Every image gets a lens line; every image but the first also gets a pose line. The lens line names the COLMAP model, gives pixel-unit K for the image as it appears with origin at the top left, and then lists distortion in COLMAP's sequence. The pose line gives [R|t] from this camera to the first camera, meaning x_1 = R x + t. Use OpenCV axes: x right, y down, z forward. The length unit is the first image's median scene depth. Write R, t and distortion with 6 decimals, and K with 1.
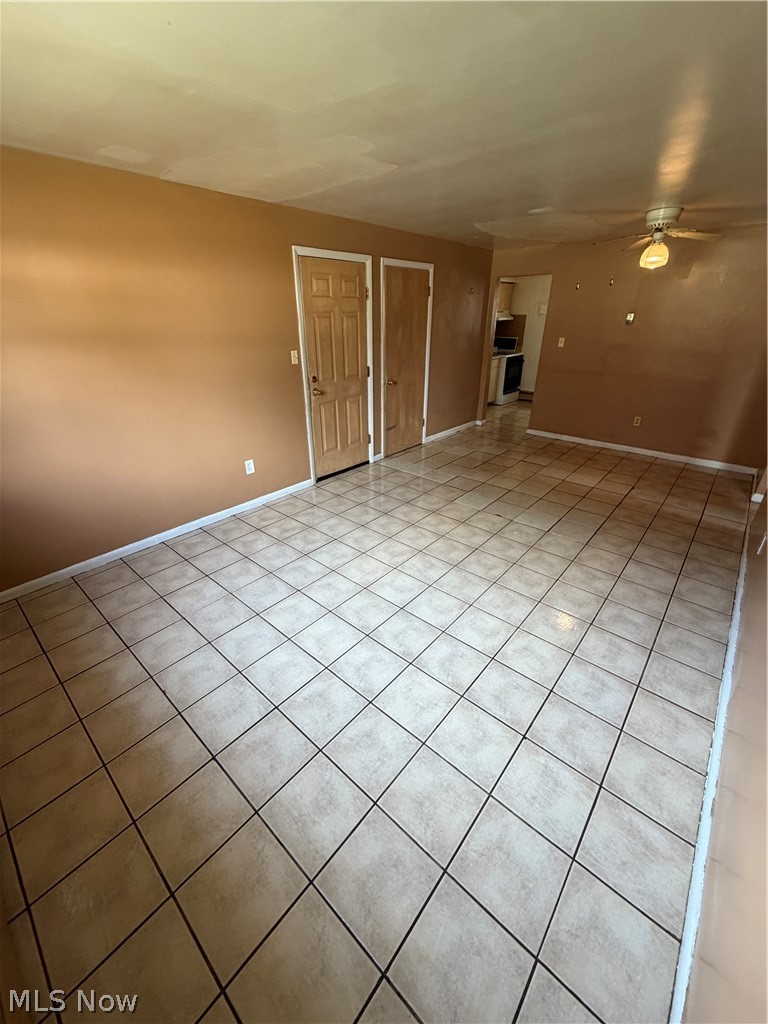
lens RADIAL K [[406.8, 0, 384.0], [0, 406.8, 512.0], [0, 0, 1]] dist [-0.001105, 0.000369]
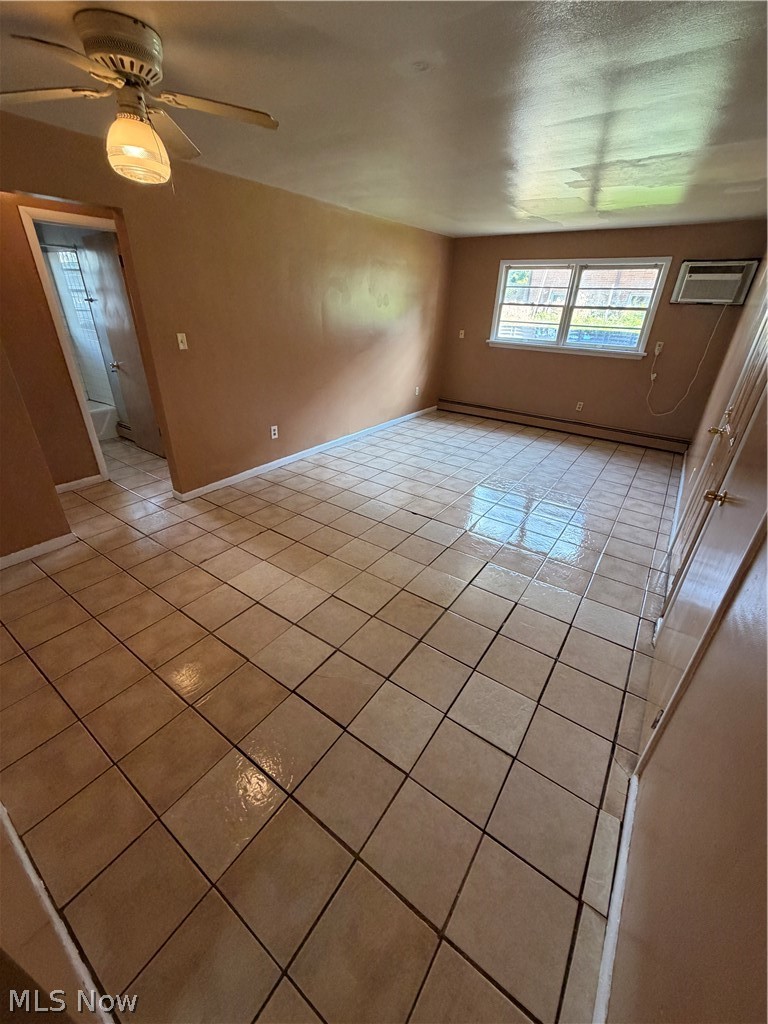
lens RADIAL K [[406.8, 0, 384.0], [0, 406.8, 512.0], [0, 0, 1]] dist [-0.001105, 0.000369]
pose [[-0.994464, 0.024087, -0.102276, 0.518088], [-0.068574, 0.588725, 0.805420, -0.864189], [0.079613, 0.807975, -0.583814, 1.782321]]
